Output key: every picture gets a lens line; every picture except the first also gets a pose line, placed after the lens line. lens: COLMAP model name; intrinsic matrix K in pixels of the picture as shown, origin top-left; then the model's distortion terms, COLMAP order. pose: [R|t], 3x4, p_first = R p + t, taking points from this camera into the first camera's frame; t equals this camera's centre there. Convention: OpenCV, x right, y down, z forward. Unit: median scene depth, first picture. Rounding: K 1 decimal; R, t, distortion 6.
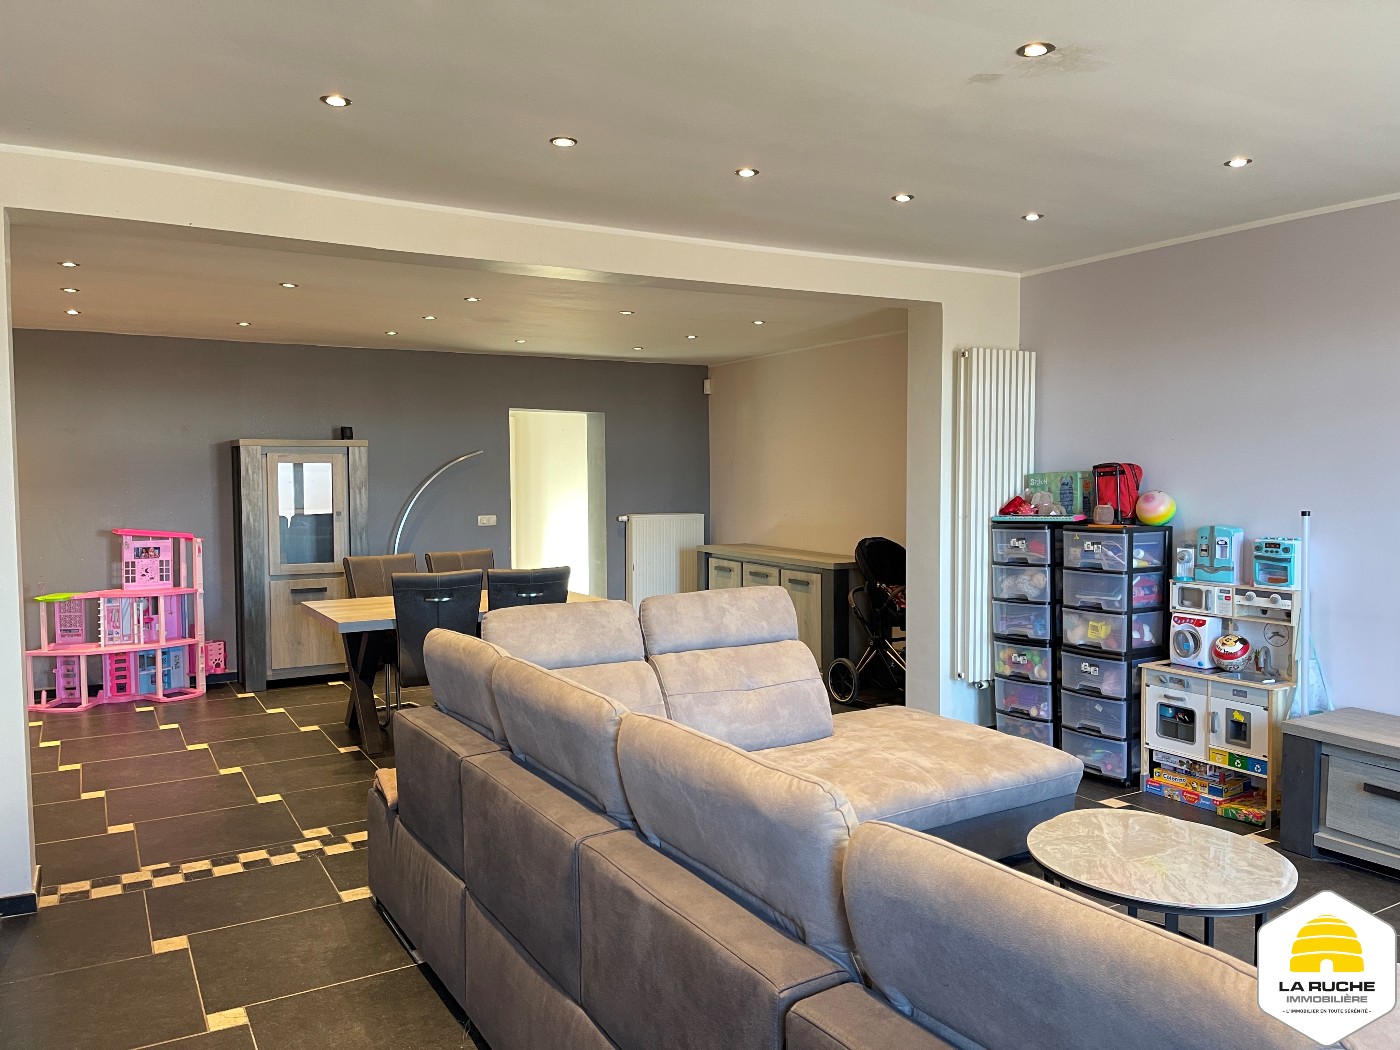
lens RADIAL K [[1039.4, 0, 713.3], [0, 1039.4, 519.6], [0, 0, 1]] dist [0.055934, -0.073431]
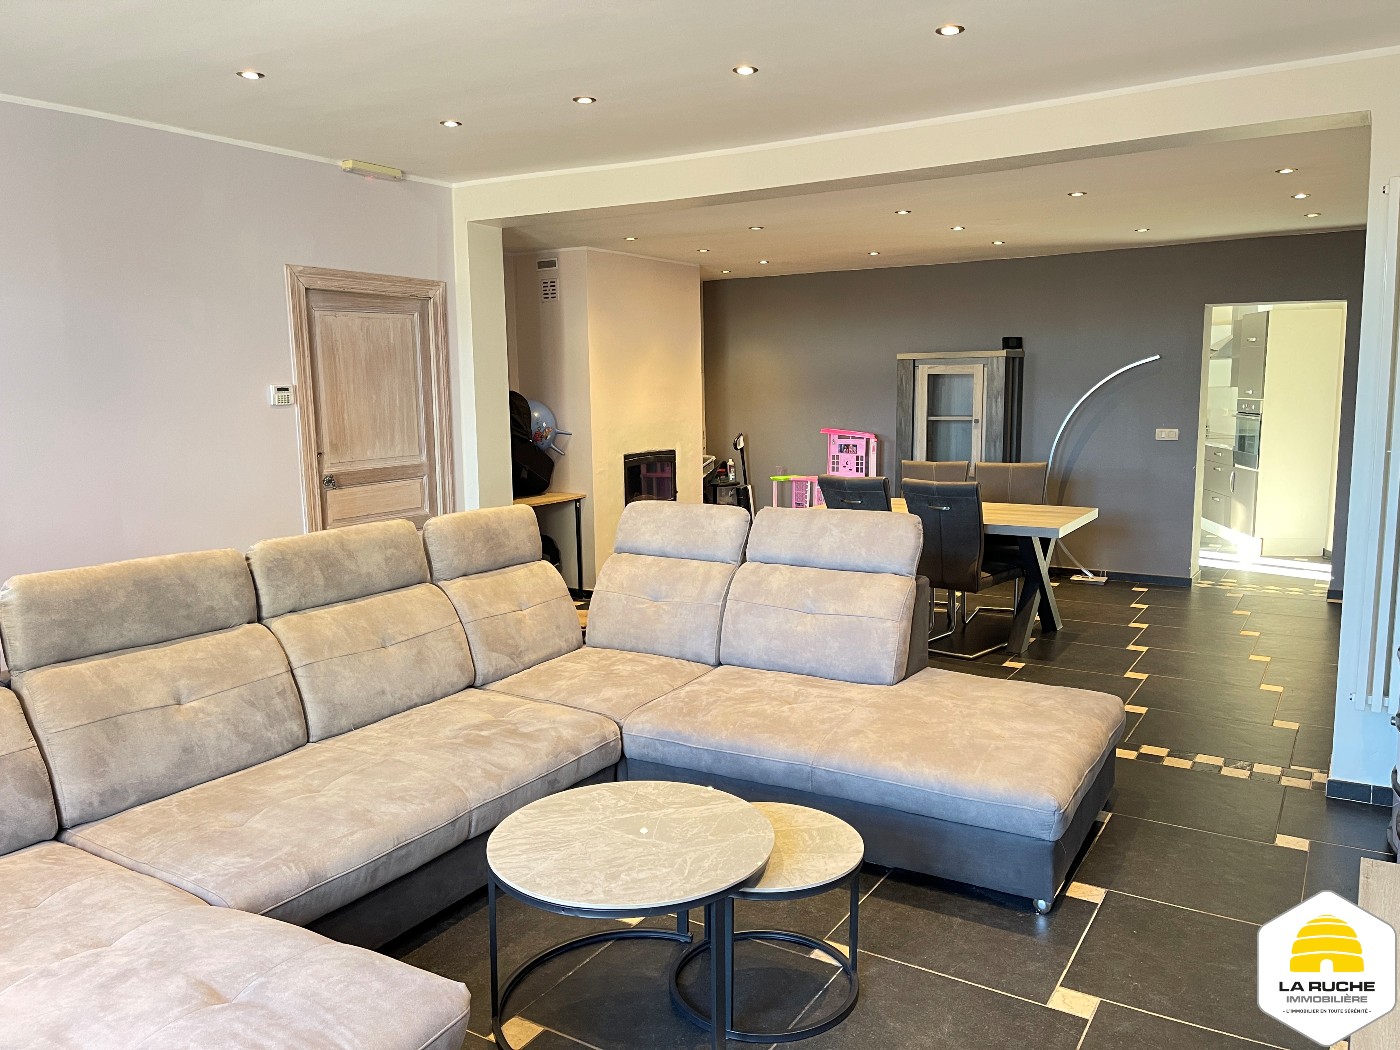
lens RADIAL K [[1039.4, 0, 714.2], [0, 1039.4, 529.4], [0, 0, 1]] dist [0.055934, -0.073431]
pose [[0.445196, 0.119102, -0.887477, 0.515182], [-0.028607, 0.992500, 0.118846, -0.016604], [0.894976, -0.027522, 0.445264, 0.296186]]
